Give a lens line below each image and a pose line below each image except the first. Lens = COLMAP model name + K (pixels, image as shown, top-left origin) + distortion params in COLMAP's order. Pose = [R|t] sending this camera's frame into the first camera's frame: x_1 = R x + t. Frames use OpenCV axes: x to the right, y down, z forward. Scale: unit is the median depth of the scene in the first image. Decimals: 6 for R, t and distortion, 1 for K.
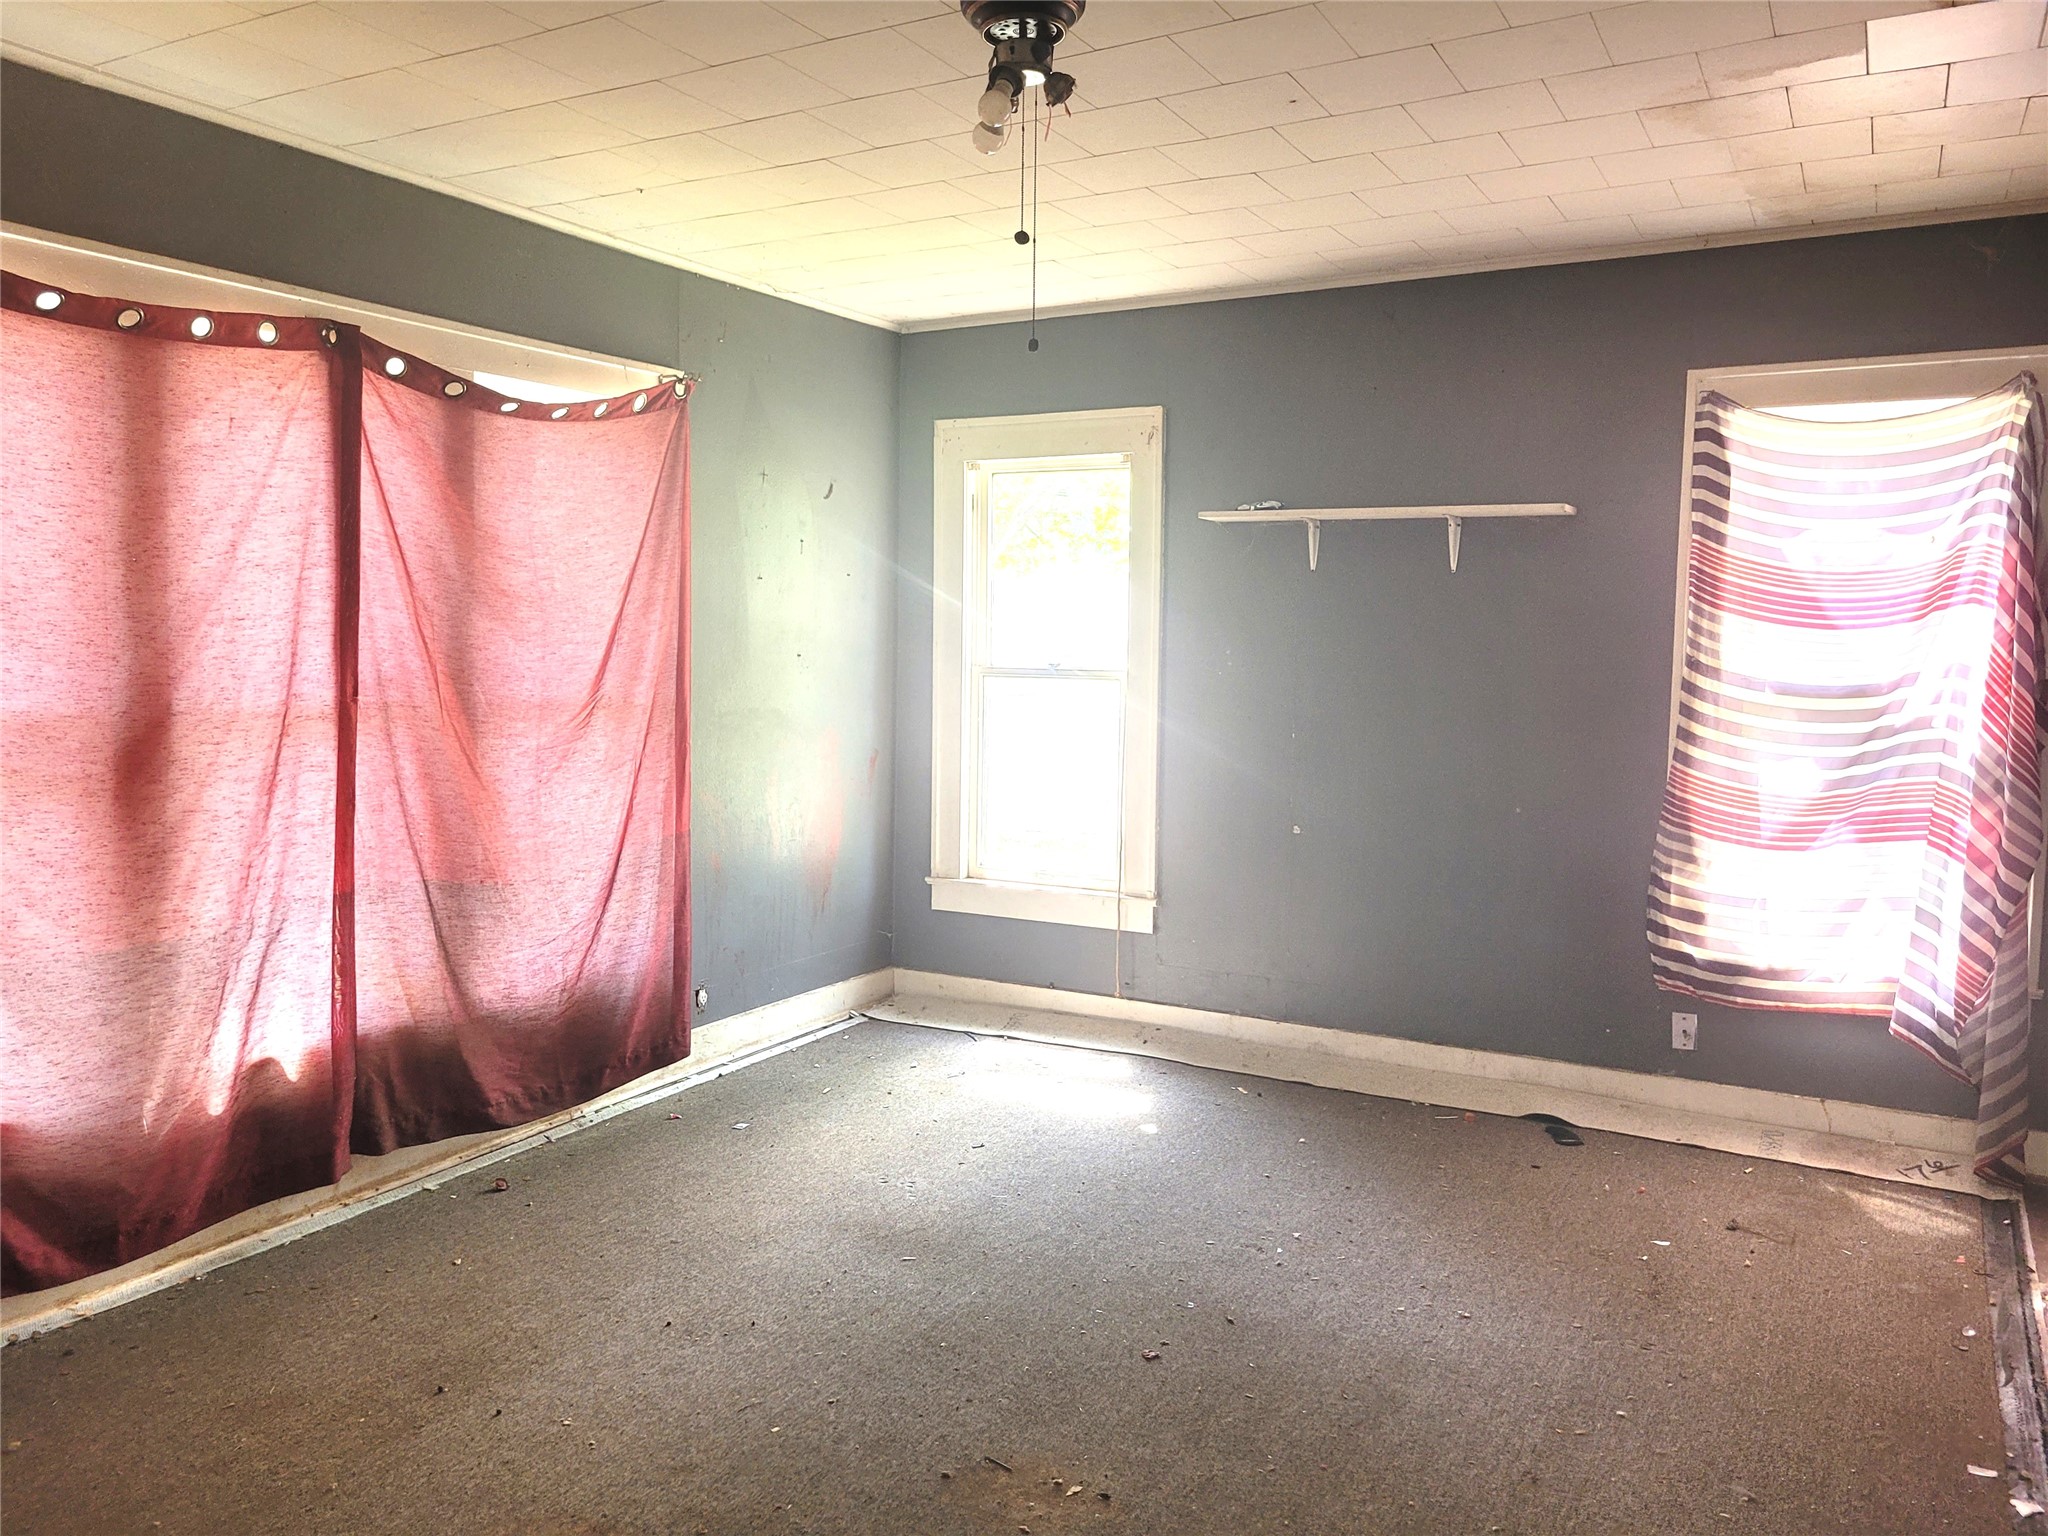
lens RADIAL K [[1561.1, 0, 1021.0], [0, 1561.1, 754.3], [0, 0, 1]] dist [0.057405, -0.056089]
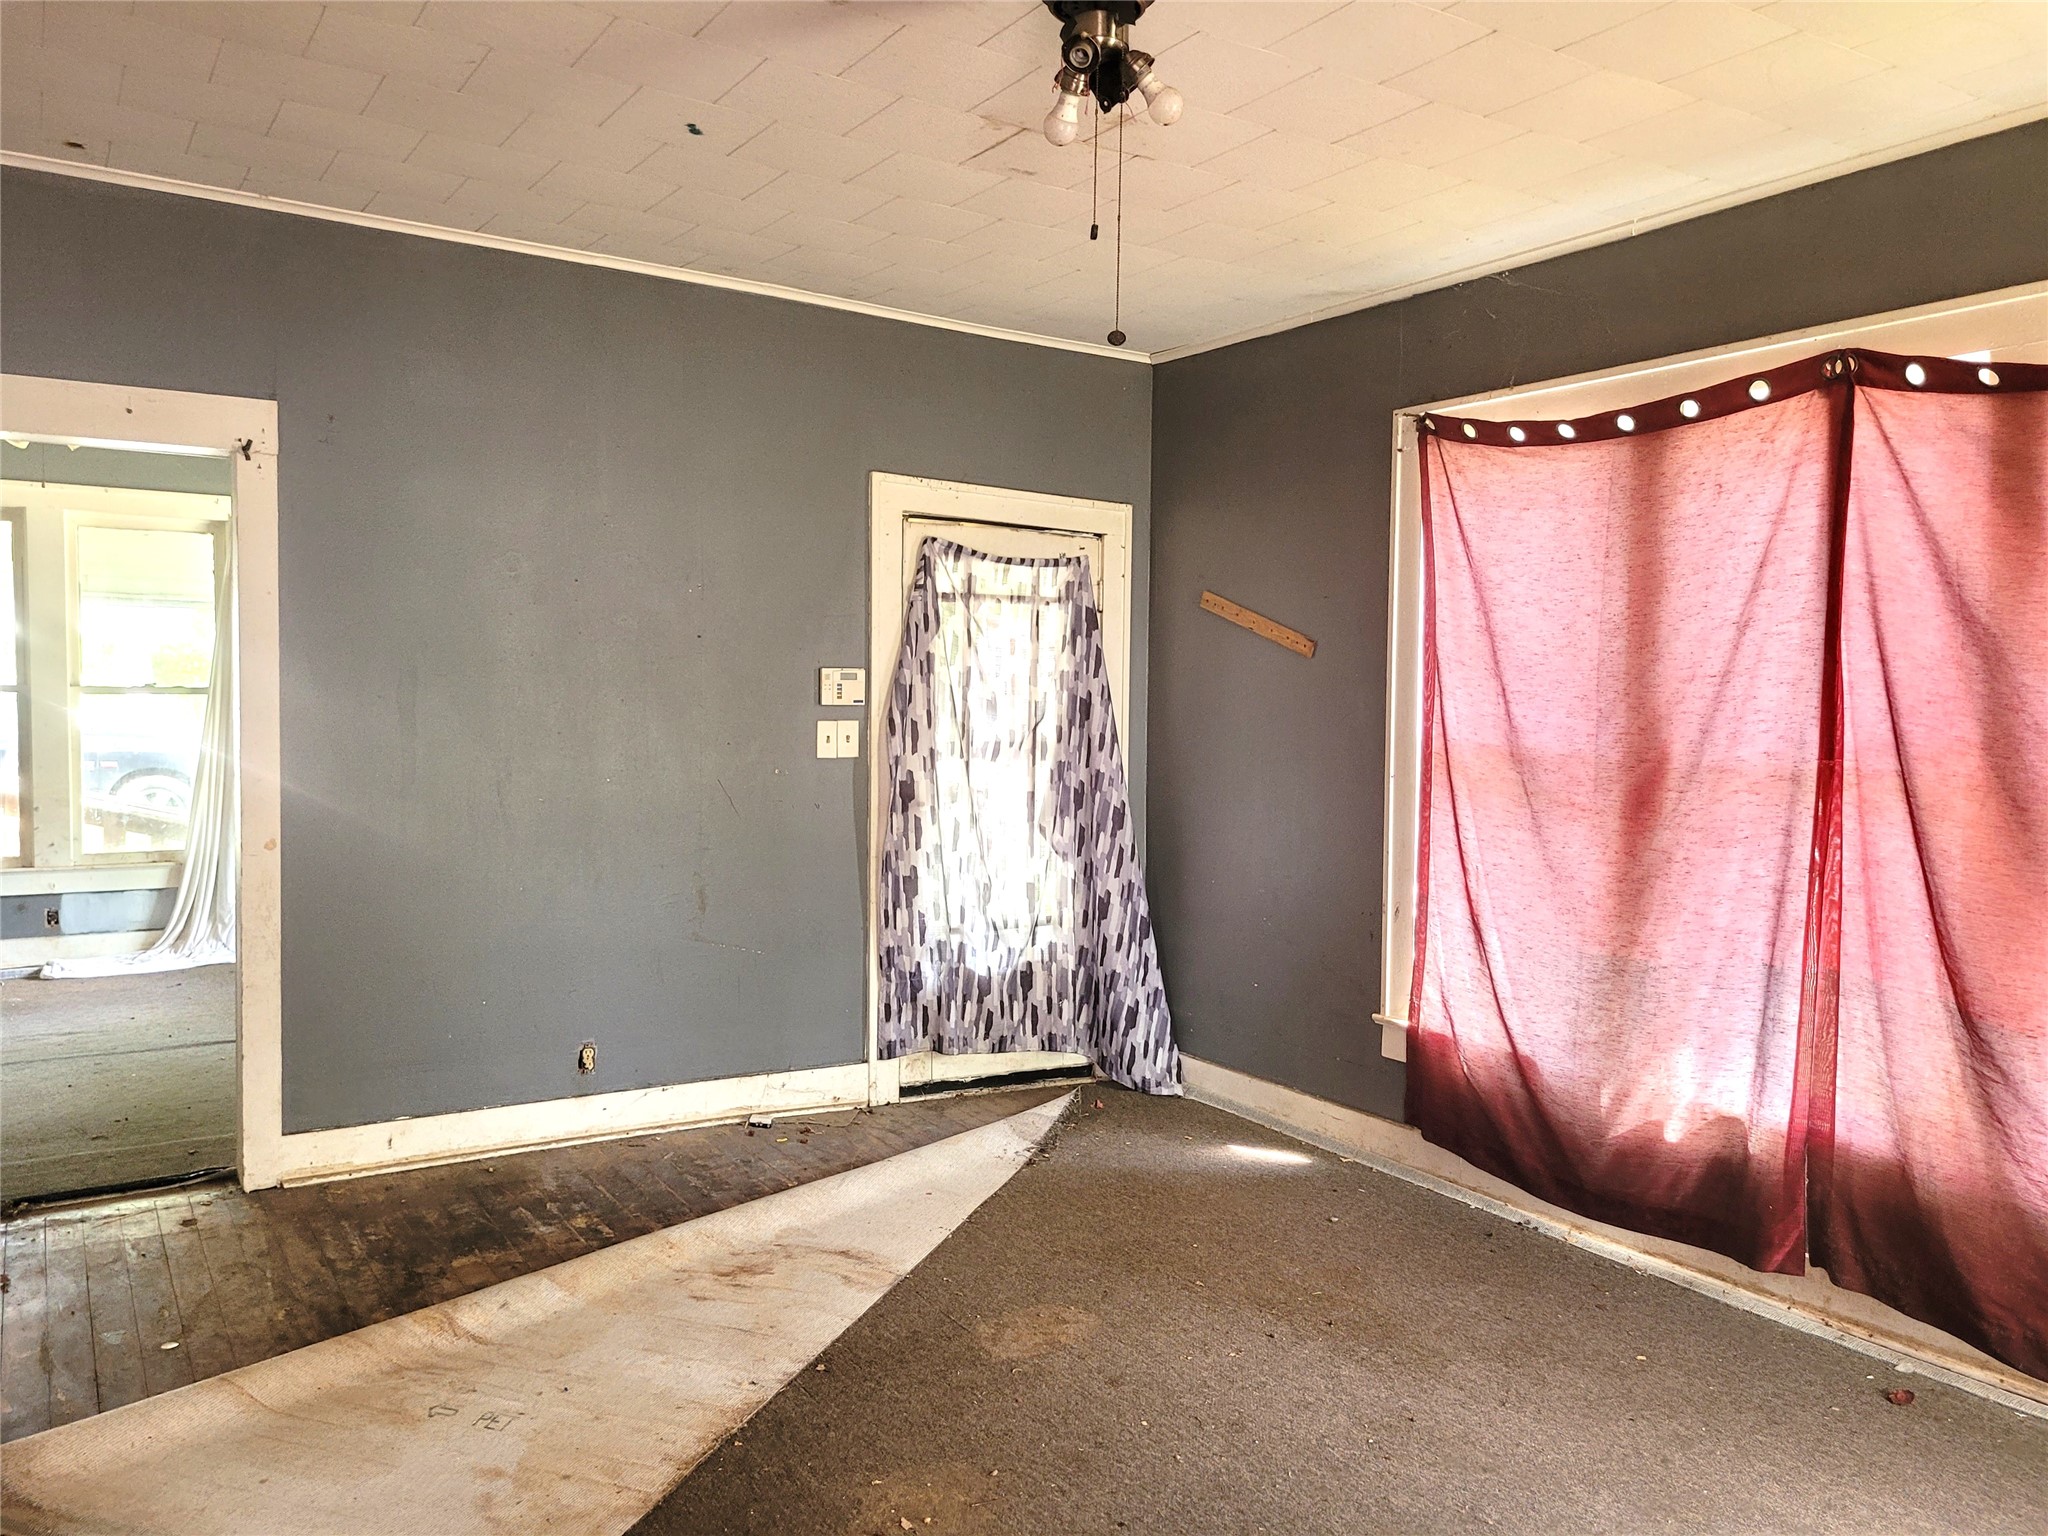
lens RADIAL K [[1561.1, 0, 1022.6], [0, 1561.1, 775.7], [0, 0, 1]] dist [0.057405, -0.056089]
pose [[-0.490600, 0.035918, -0.870644, 0.629940], [-0.082834, 0.992703, 0.087629, -0.073166], [0.867439, 0.115110, -0.484045, 1.102767]]
